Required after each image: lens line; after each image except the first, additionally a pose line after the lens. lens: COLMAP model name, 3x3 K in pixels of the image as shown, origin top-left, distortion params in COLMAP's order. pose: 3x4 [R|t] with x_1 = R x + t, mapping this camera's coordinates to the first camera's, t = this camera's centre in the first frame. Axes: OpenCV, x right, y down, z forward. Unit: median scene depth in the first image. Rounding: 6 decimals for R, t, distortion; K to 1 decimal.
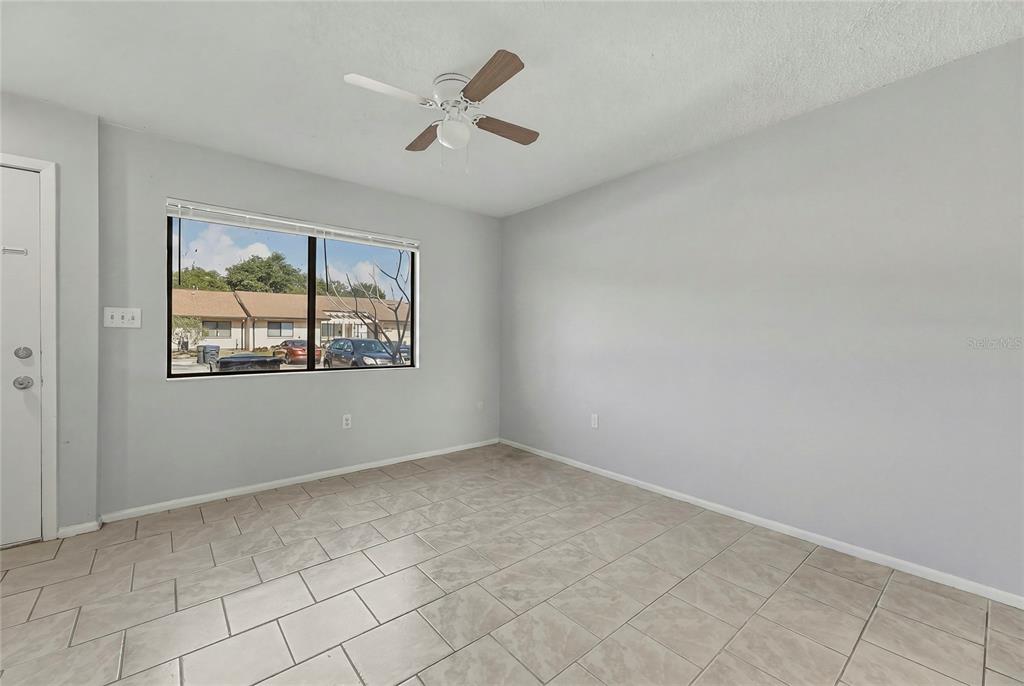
lens RADIAL K [[413.3, 0, 507.8], [0, 413.3, 338.6], [0, 0, 1]] dist [0.002446, 0.000063]
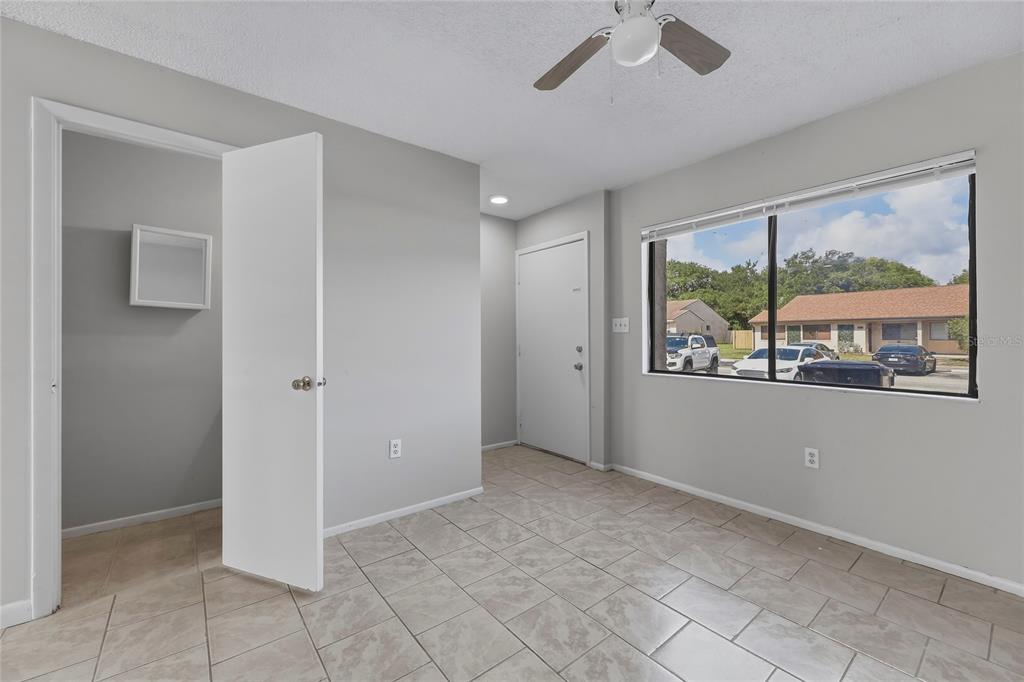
lens RADIAL K [[413.3, 0, 509.4], [0, 413.3, 335.7], [0, 0, 1]] dist [0.002446, 0.000063]
pose [[-0.024907, -0.007130, -0.999664, 0.449376], [-0.004829, 0.999964, -0.007012, -0.004381], [0.999678, 0.004653, -0.024941, 0.652793]]
